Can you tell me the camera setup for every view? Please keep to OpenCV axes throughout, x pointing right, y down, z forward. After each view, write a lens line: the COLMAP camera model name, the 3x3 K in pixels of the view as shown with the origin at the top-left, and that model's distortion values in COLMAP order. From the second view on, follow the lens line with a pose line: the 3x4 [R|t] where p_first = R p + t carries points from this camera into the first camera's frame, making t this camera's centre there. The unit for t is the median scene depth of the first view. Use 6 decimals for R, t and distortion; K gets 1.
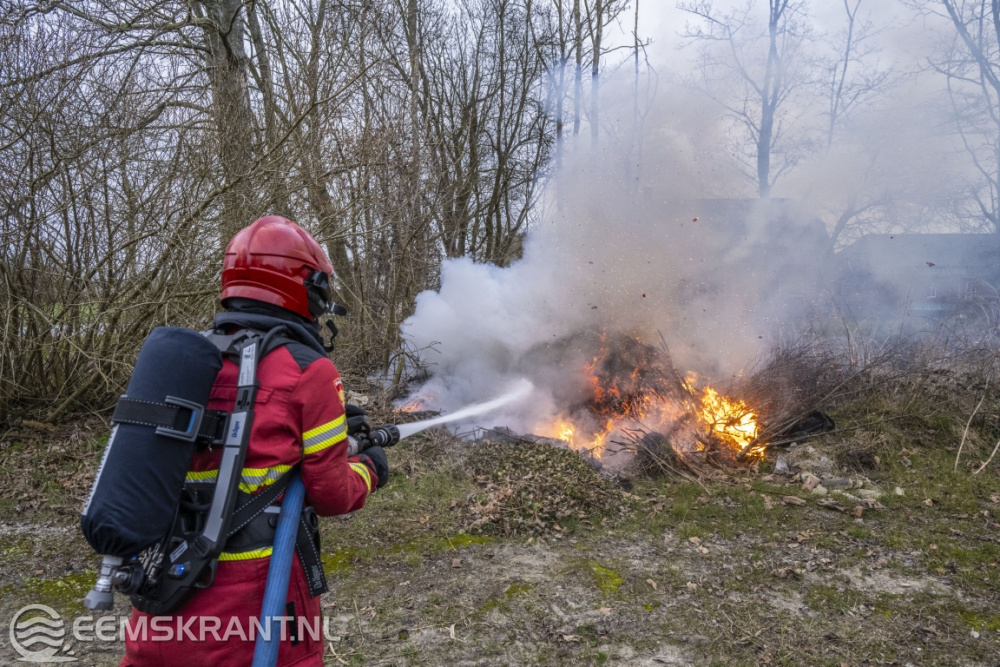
lens RADIAL K [[651.4, 0, 500.0], [0, 651.4, 333.5], [0, 0, 1]] dist [-0.006730, 0.002684]
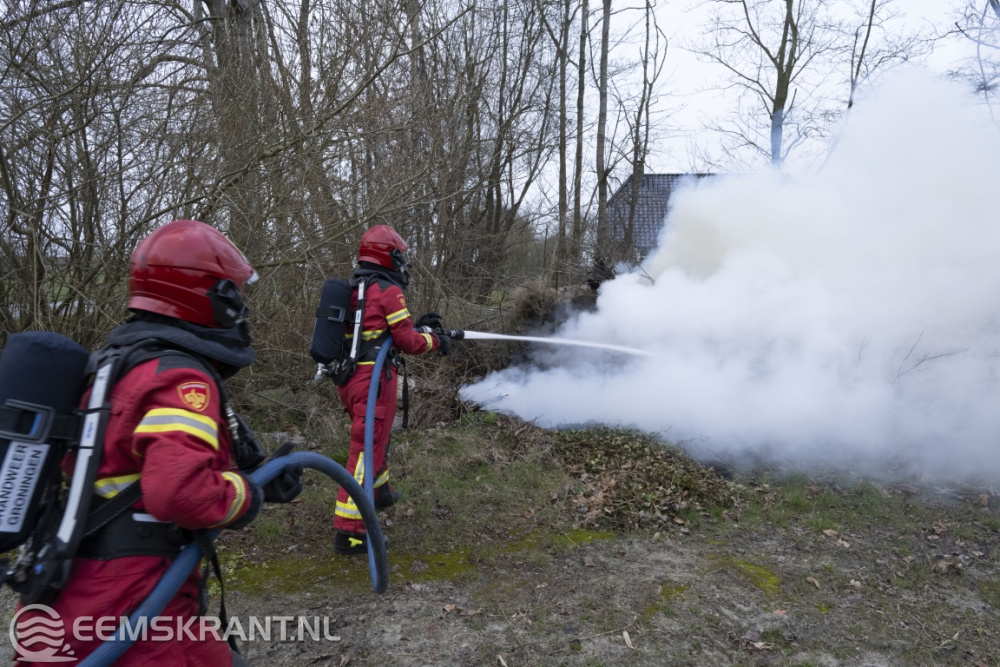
lens RADIAL K [[675.4, 0, 500.0], [0, 675.4, 333.5], [0, 0, 1]] dist [0.004981, -0.001617]
pose [[0.999265, -0.002517, 0.038262, -0.197044], [0.001334, 0.999521, 0.030907, 0.000858], [-0.038321, -0.030833, 0.998790, 0.053909]]
